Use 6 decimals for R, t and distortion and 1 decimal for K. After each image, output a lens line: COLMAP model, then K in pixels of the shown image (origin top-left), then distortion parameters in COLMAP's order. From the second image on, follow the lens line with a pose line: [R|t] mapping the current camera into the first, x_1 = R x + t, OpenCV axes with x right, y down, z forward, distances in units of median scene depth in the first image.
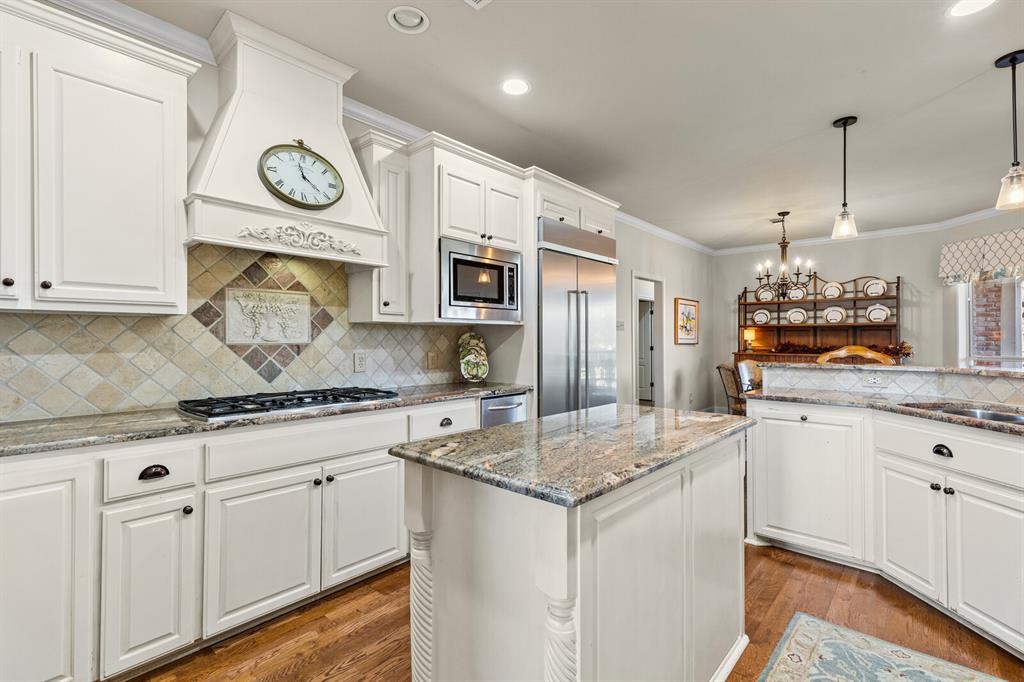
lens RADIAL K [[459.6, 0, 511.3], [0, 459.6, 341.5], [0, 0, 1]] dist [0.003655, 0.000241]
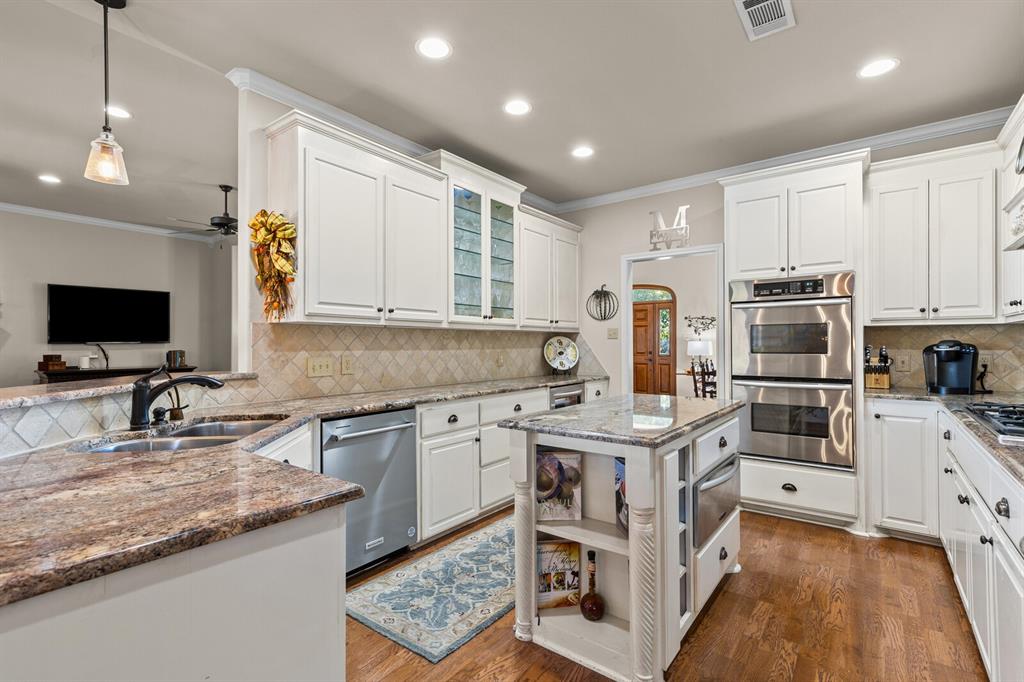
lens RADIAL K [[482.8, 0, 513.3], [0, 482.8, 341.1], [0, 0, 1]] dist [-0.004444, -0.000287]
pose [[0.991160, 0.005209, 0.132573, -0.219752], [-0.003863, 0.999938, -0.010409, 0.002442], [-0.132619, 0.009805, 0.991119, -0.230989]]
